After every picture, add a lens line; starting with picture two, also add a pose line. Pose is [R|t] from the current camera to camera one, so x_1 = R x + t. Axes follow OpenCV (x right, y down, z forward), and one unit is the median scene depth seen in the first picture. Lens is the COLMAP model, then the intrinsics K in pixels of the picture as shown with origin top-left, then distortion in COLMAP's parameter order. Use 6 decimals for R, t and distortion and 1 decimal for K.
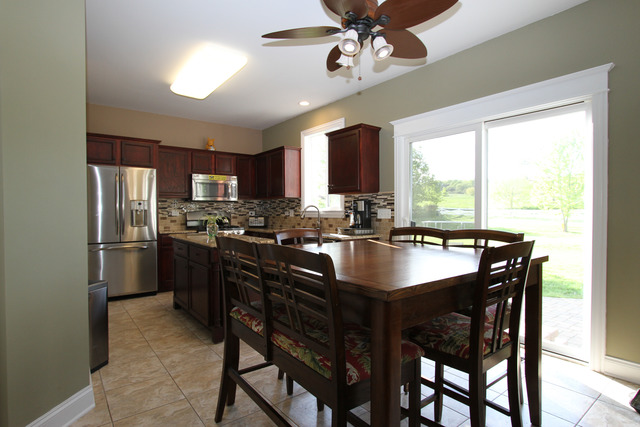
lens RADIAL K [[336.2, 0, 320.7], [0, 336.2, 215.3], [0, 0, 1]] dist [-0.021929, -0.000046]
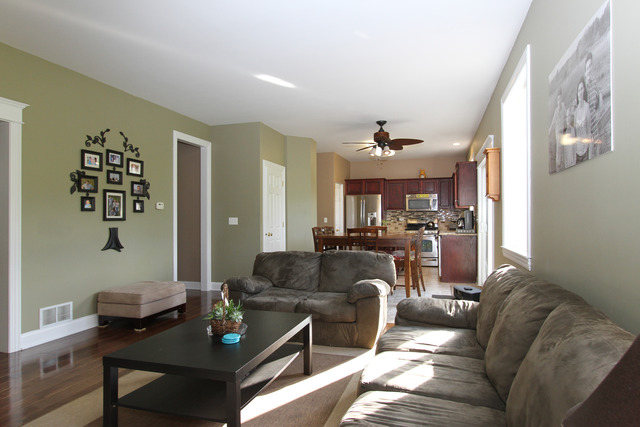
lens RADIAL K [[383.9, 0, 319.0], [0, 383.9, 216.7], [0, 0, 1]] dist [0.003387, 0.000077]
pose [[0.558979, -0.000491, -0.829181, 0.905643], [-0.007259, 0.999959, -0.005486, -0.005324], [0.829150, 0.009086, 0.558953, -0.376362]]
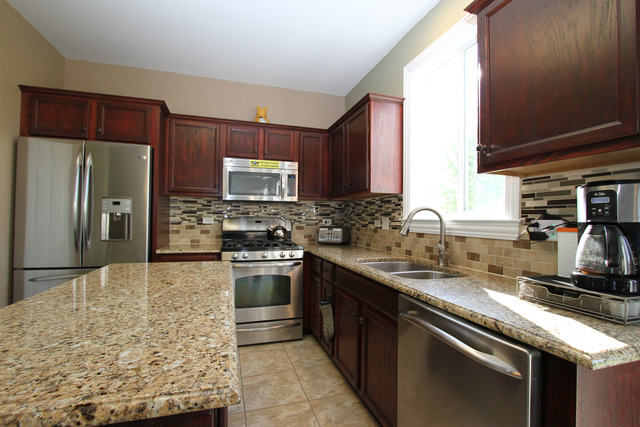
lens RADIAL K [[294.7, 0, 317.1], [0, 294.7, 216.3], [0, 0, 1]] dist [-0.023435, 0.000238]
pose [[0.932810, 0.010836, -0.360206, -0.018768], [-0.018344, 0.999680, -0.017432, -0.007426], [0.359901, 0.022868, 0.932710, 0.544220]]
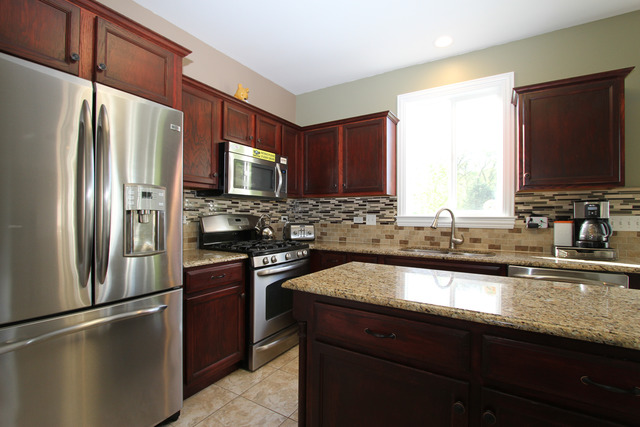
lens RADIAL K [[294.7, 0, 322.6], [0, 294.7, 215.1], [0, 0, 1]] dist [-0.023435, 0.000238]
pose [[0.939388, 0.009475, 0.342724, -0.396513], [-0.005219, 0.999897, -0.013337, -0.007250], [-0.342815, 0.010740, 0.939341, 0.527544]]
